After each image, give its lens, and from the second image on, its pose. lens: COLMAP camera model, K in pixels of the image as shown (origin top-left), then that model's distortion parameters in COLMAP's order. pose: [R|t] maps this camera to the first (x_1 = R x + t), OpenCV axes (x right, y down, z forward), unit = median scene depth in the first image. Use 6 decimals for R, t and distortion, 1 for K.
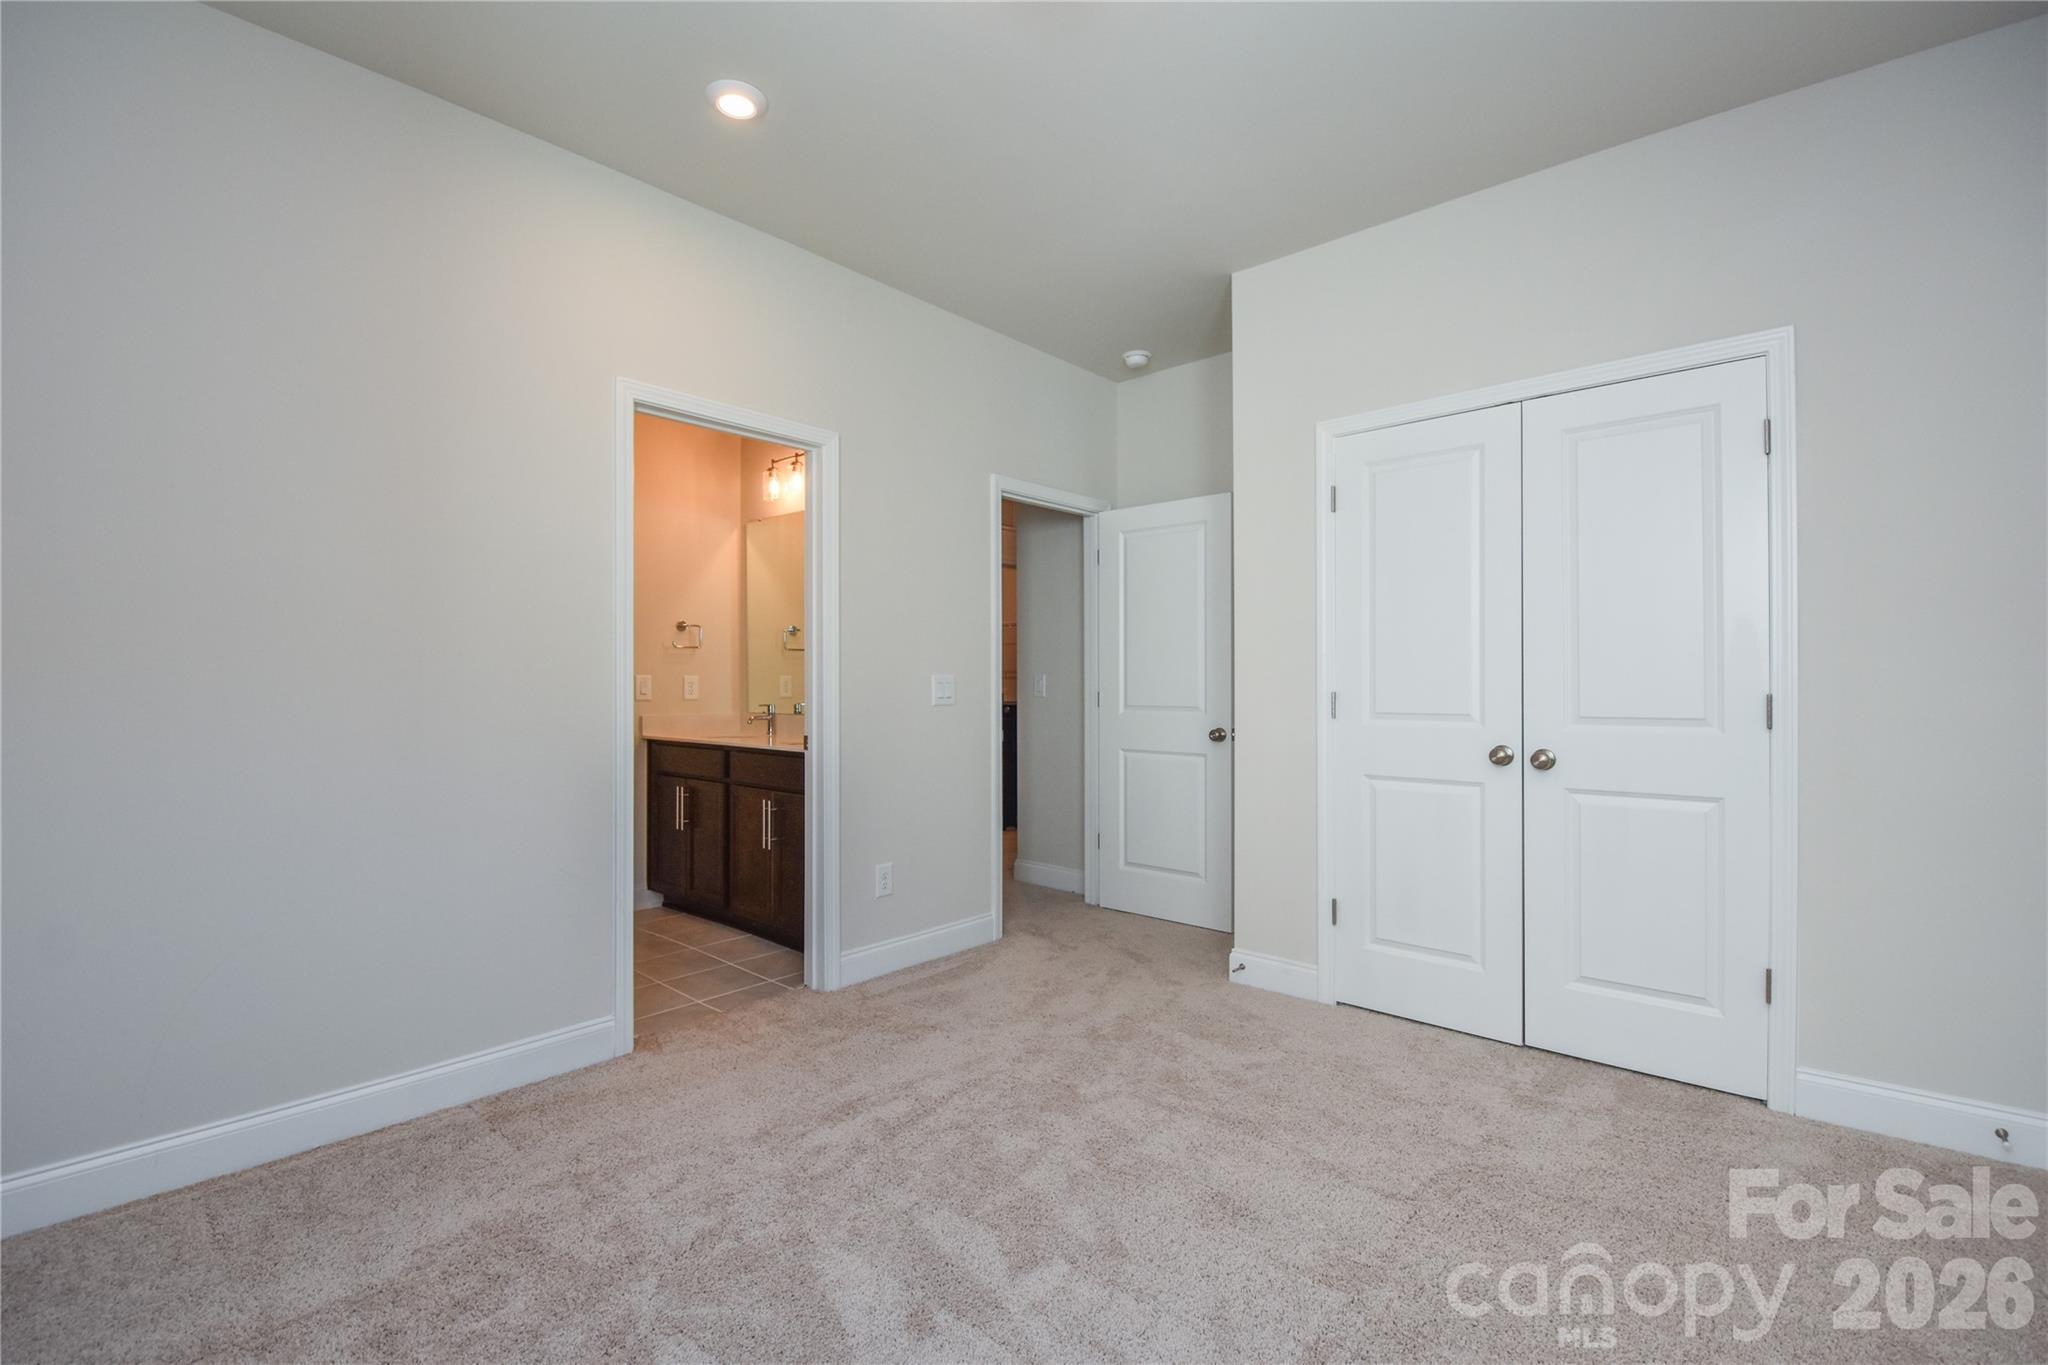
lens RADIAL K [[920.3, 0, 1024.0], [0, 920.3, 682.5], [0, 0, 1]] dist [0.001964, 0.000198]
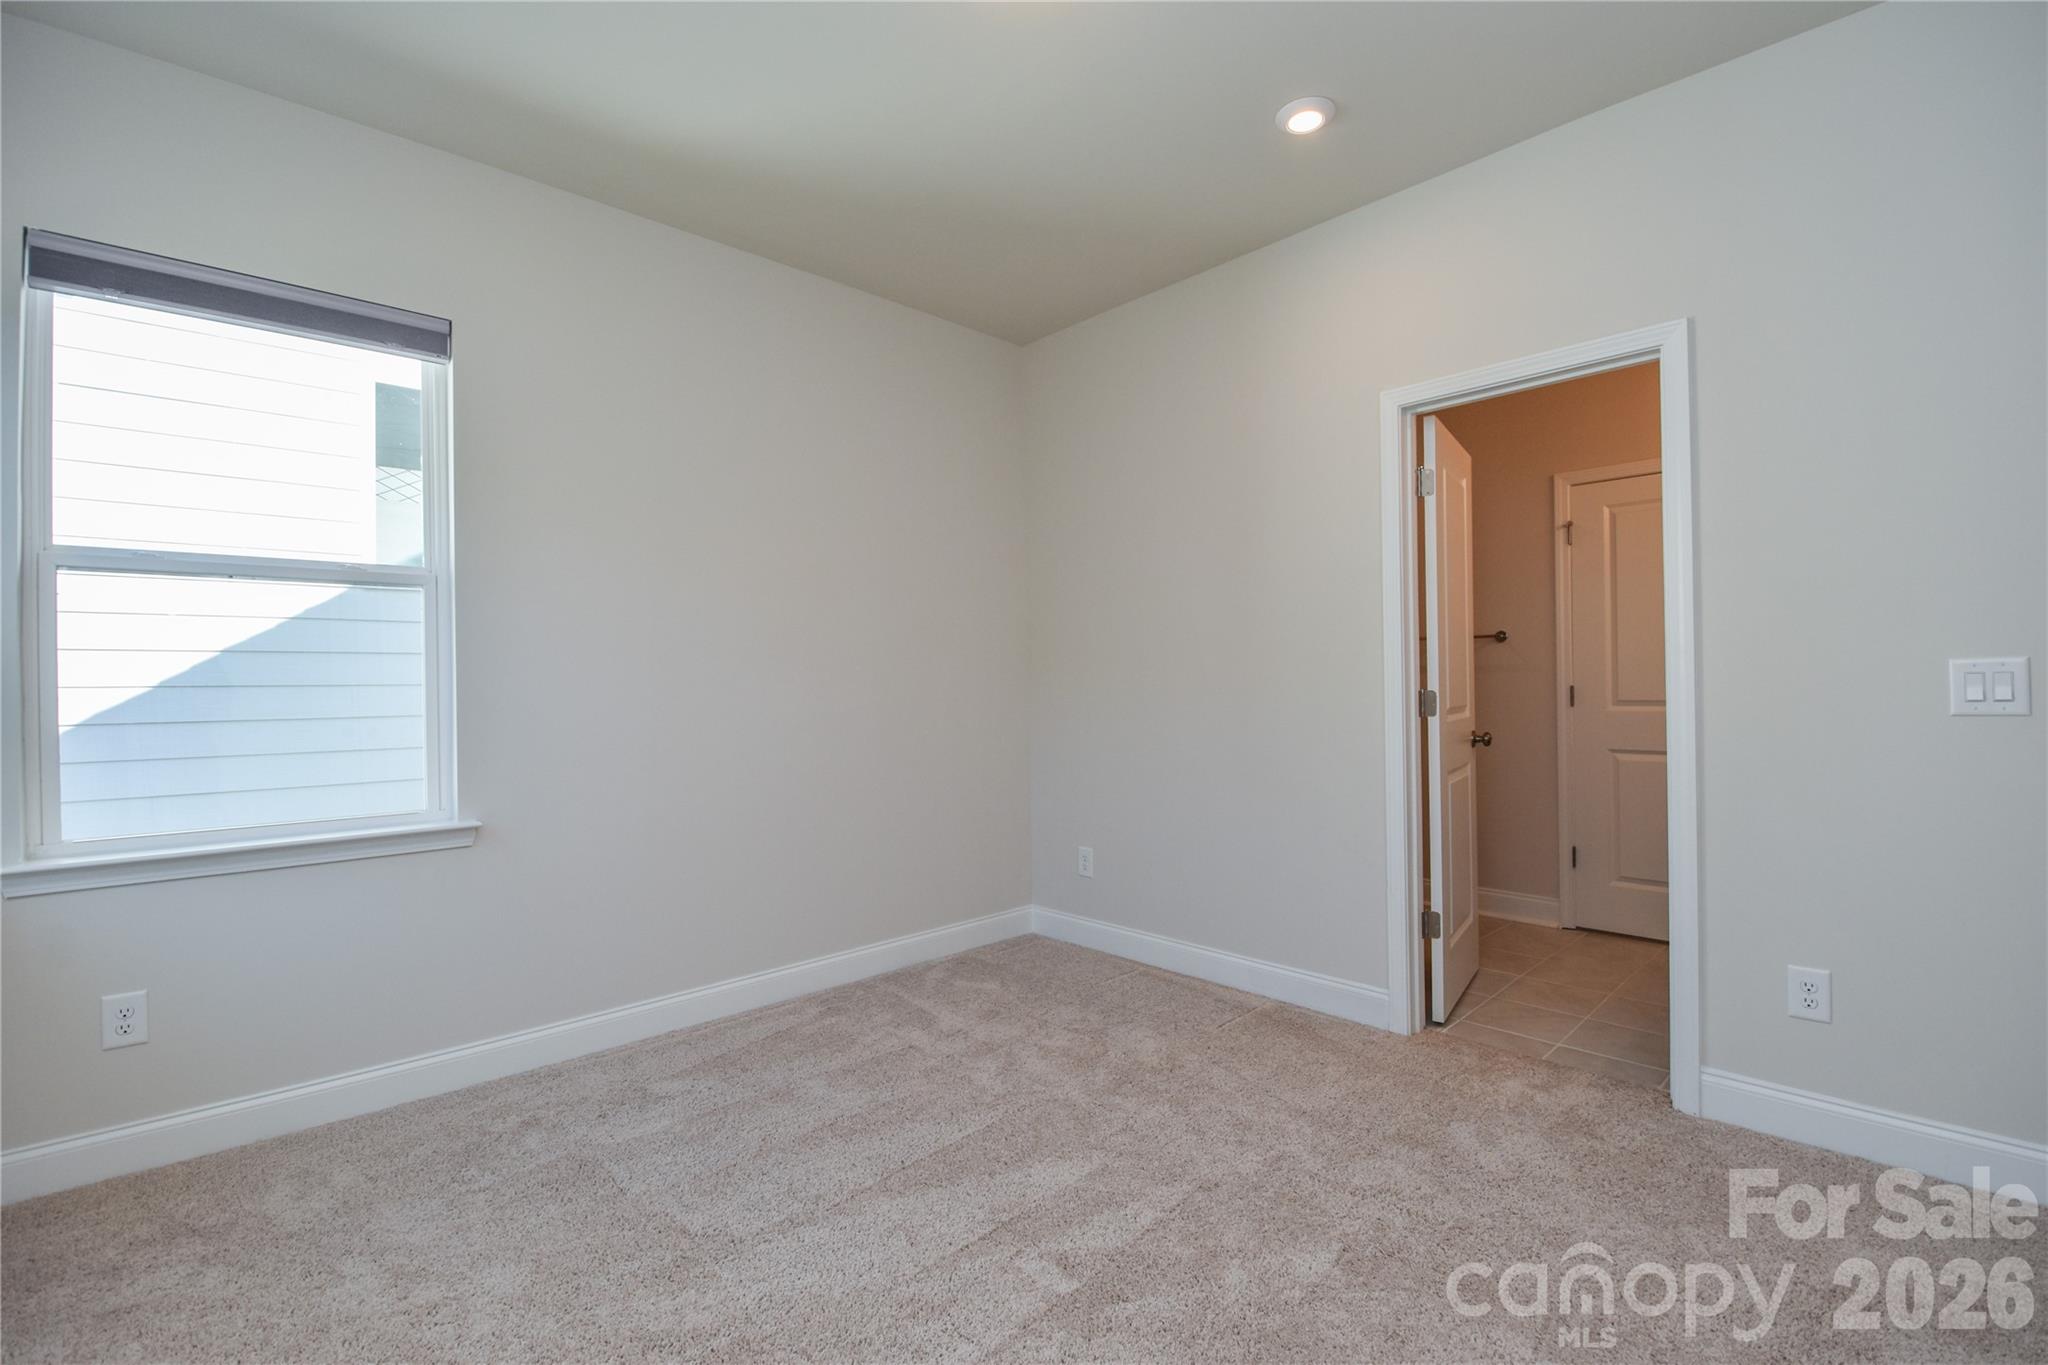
lens RADIAL K [[897.6, 0, 1024.0], [0, 897.6, 682.5], [0, 0, 1]] dist [0.000853, 0.000000]
pose [[-0.073395, -0.000475, -0.997303, 0.629722], [0.011566, 0.999932, -0.001327, 0.000270], [0.997236, -0.011632, -0.073385, 0.667308]]
